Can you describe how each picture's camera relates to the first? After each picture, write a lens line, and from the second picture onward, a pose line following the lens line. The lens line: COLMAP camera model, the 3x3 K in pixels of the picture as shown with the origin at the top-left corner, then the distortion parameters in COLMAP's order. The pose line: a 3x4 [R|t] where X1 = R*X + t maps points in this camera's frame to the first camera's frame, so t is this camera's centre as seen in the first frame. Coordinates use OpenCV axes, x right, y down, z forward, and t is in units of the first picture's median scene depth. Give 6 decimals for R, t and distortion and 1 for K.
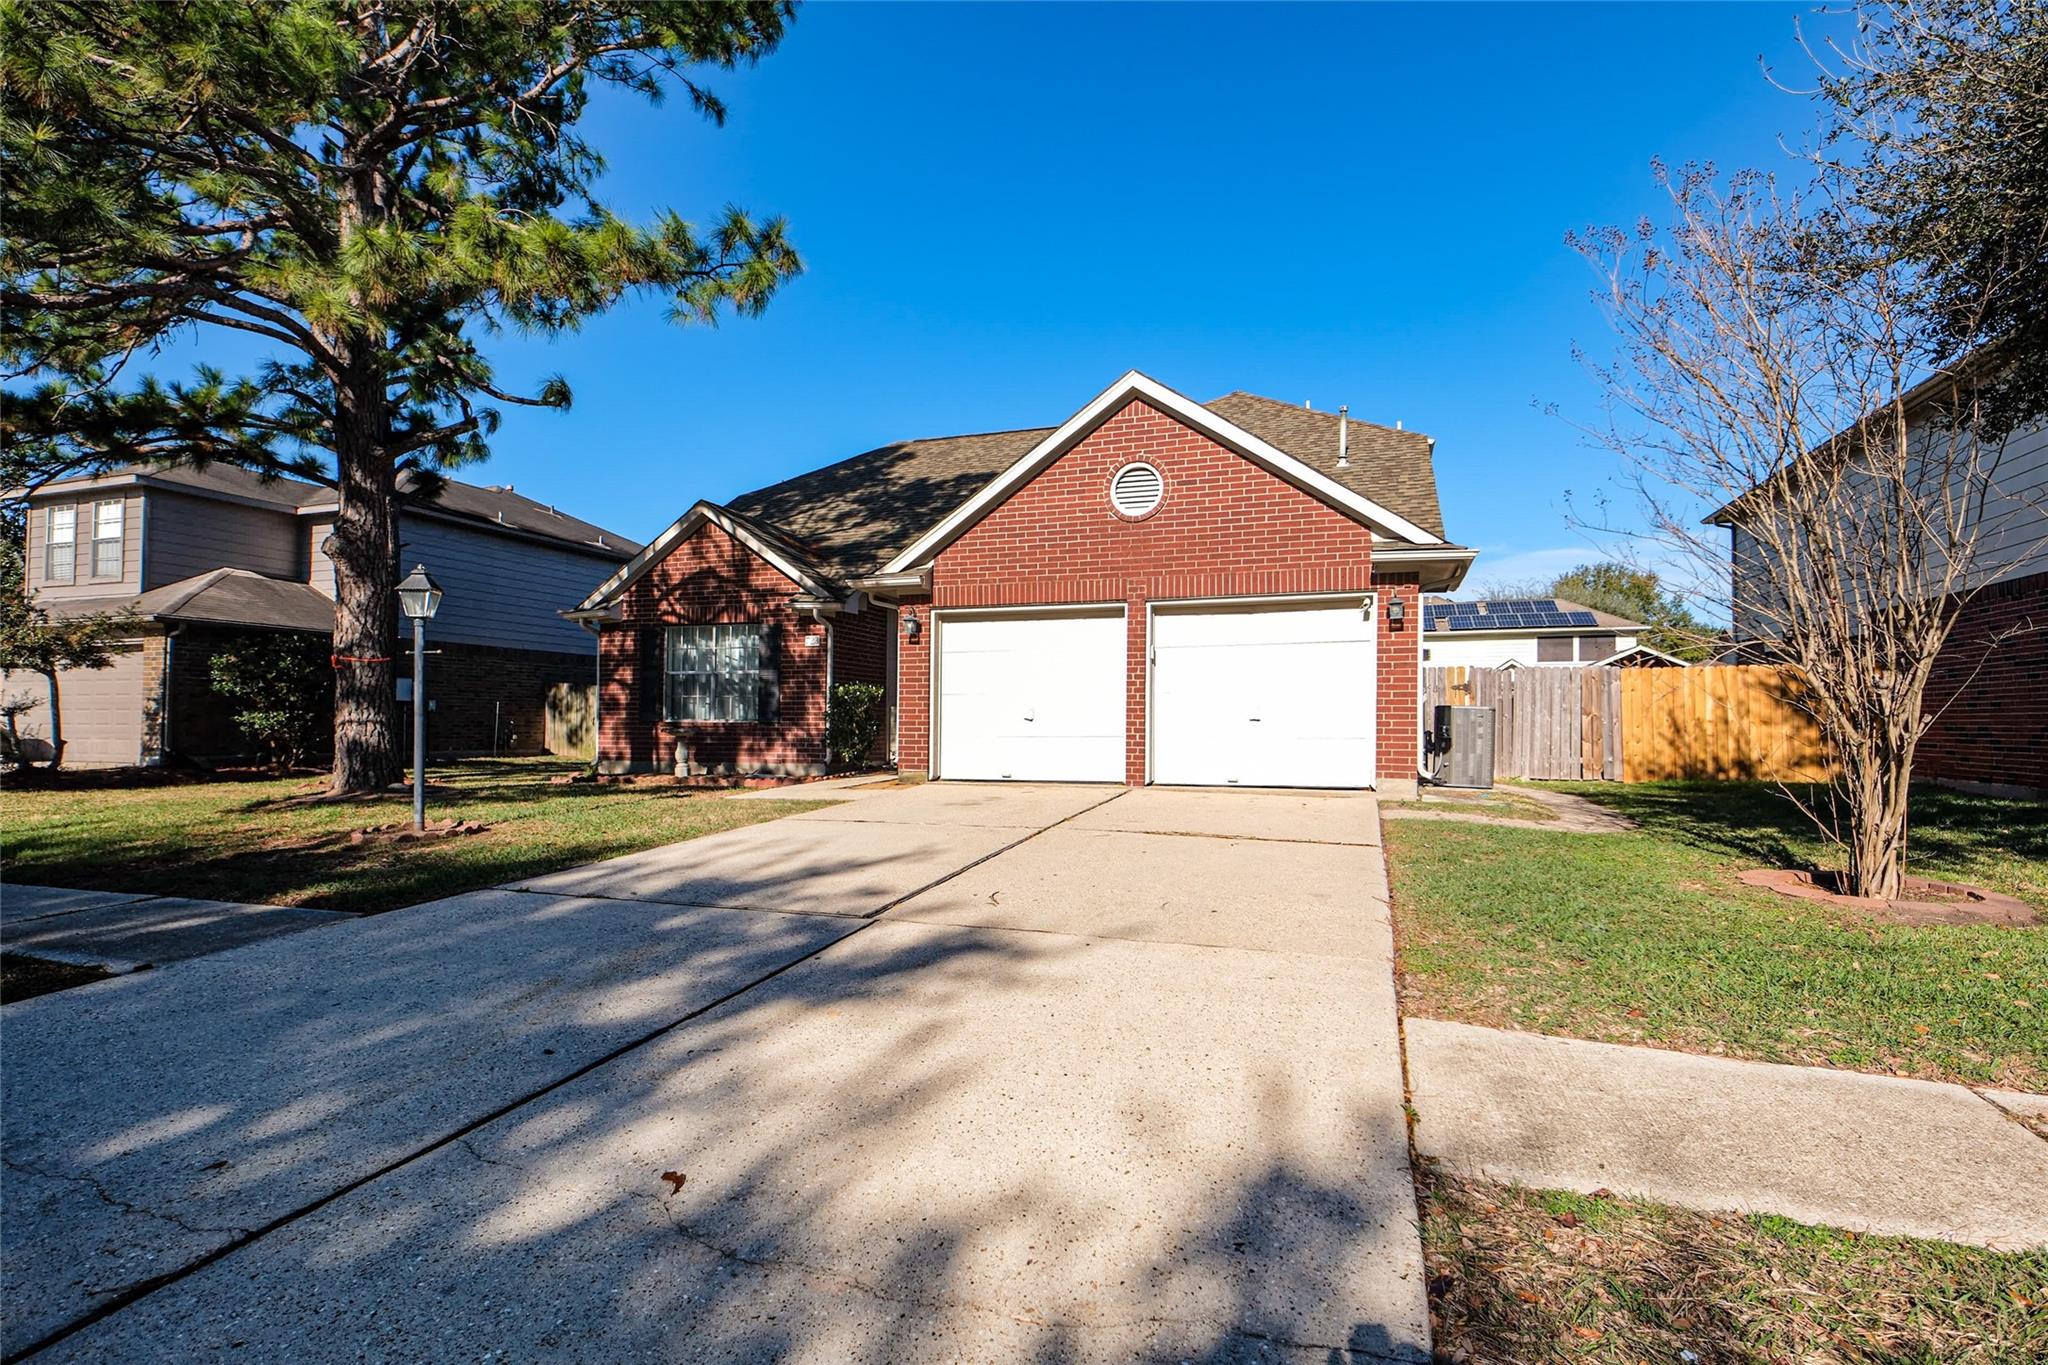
lens RADIAL K [[980.9, 0, 1018.8], [0, 980.9, 693.0], [0, 0, 1]] dist [-0.000931, -0.000052]
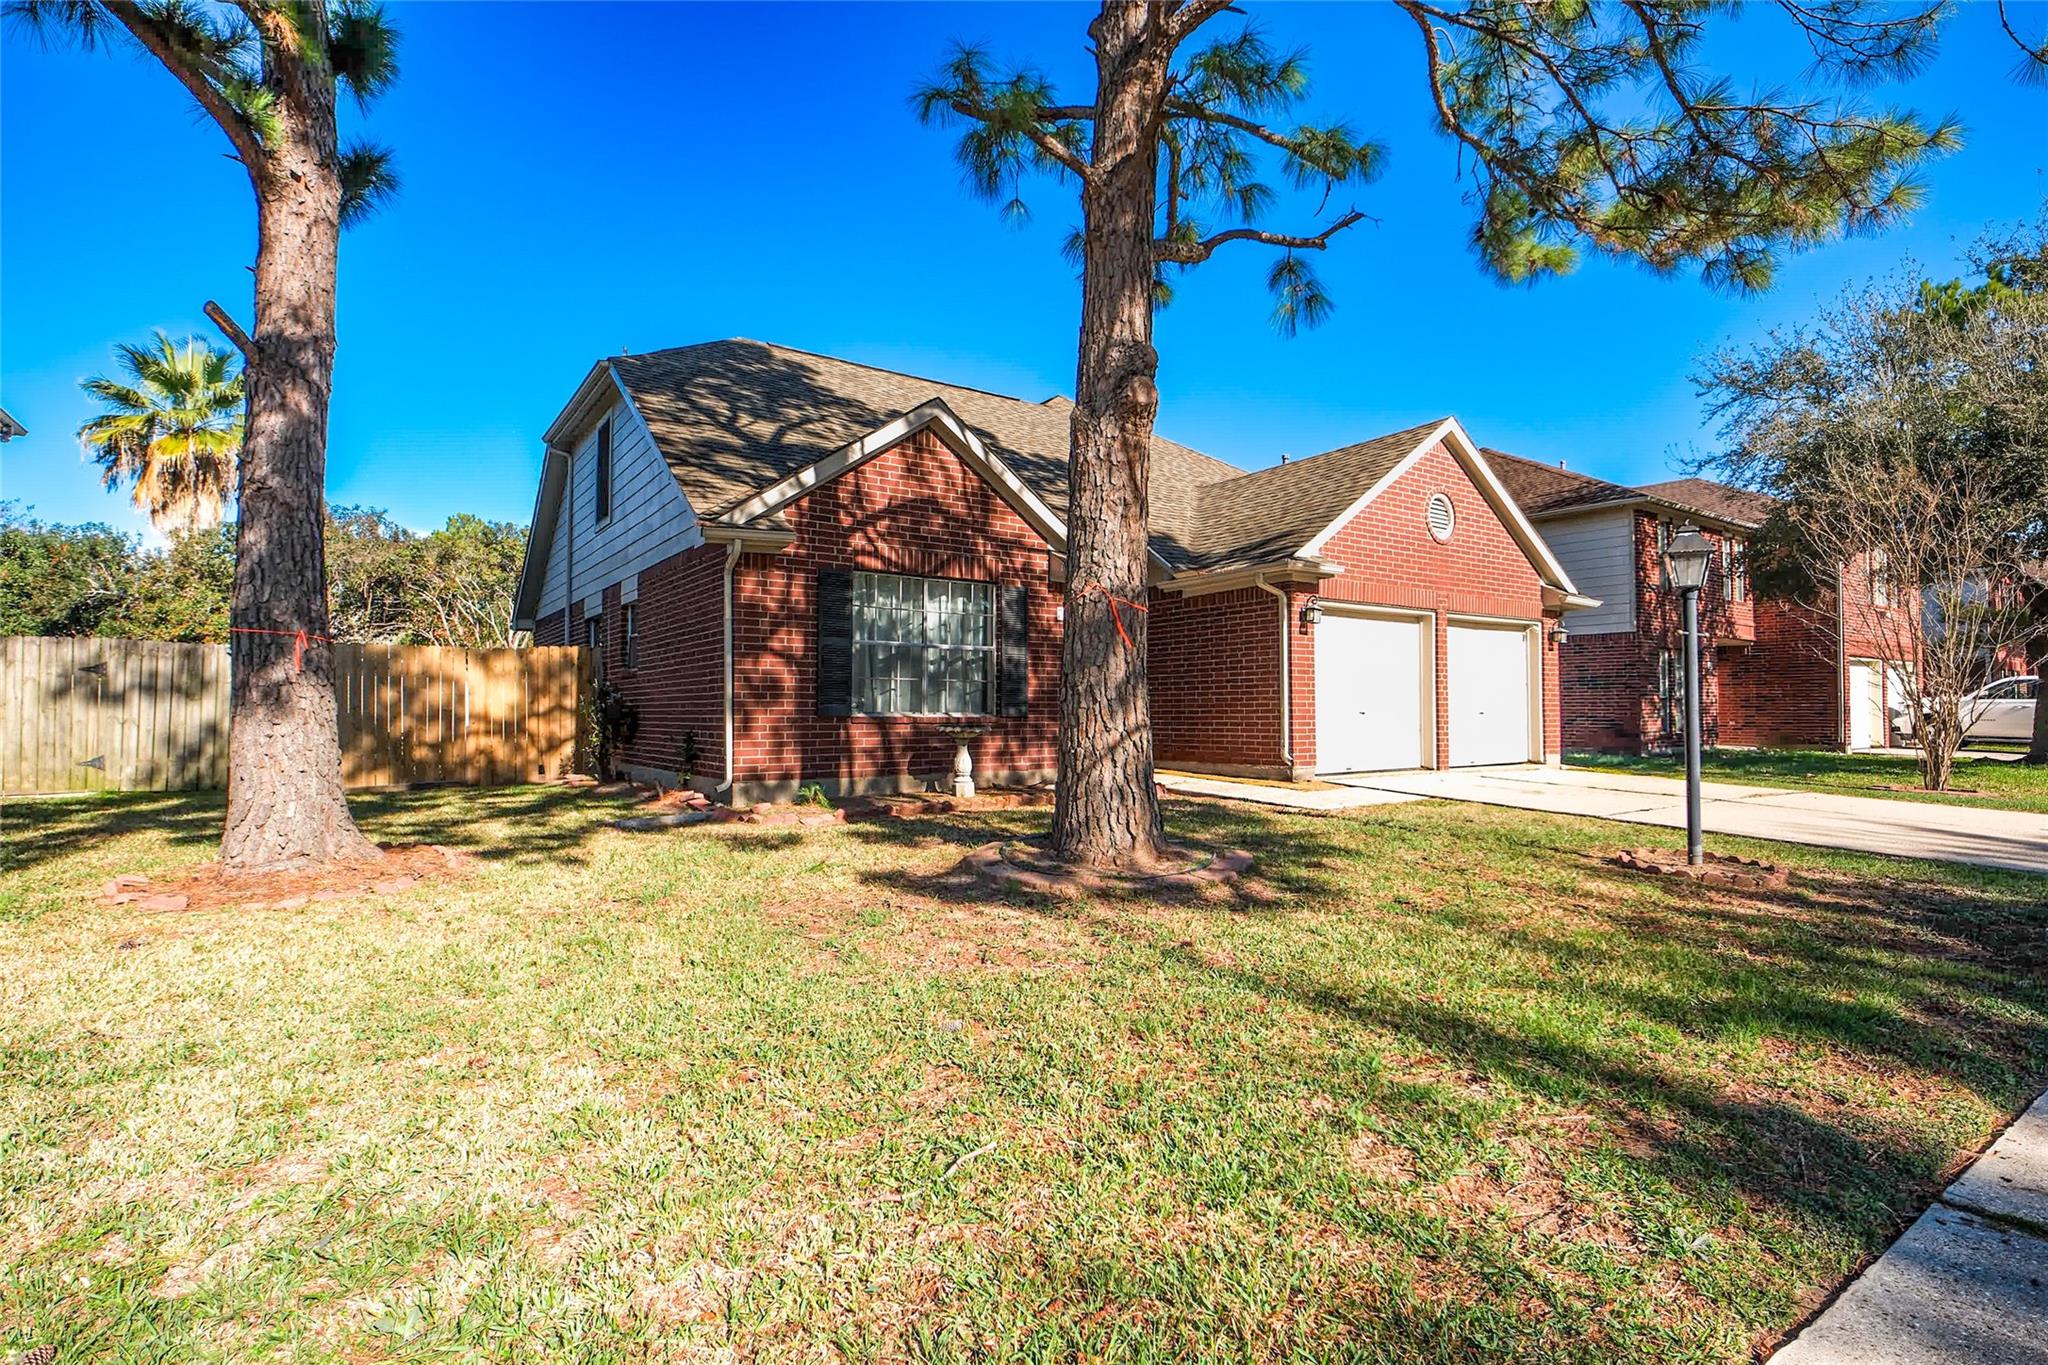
lens RADIAL K [[980.9, 0, 1027.7], [0, 980.9, 687.2], [0, 0, 1]] dist [-0.000931, -0.000052]
pose [[0.579725, 0.012309, 0.814719, -0.838796], [-0.024514, 0.999697, 0.002340, 0.004762], [-0.814443, -0.021329, 0.579851, 0.534030]]
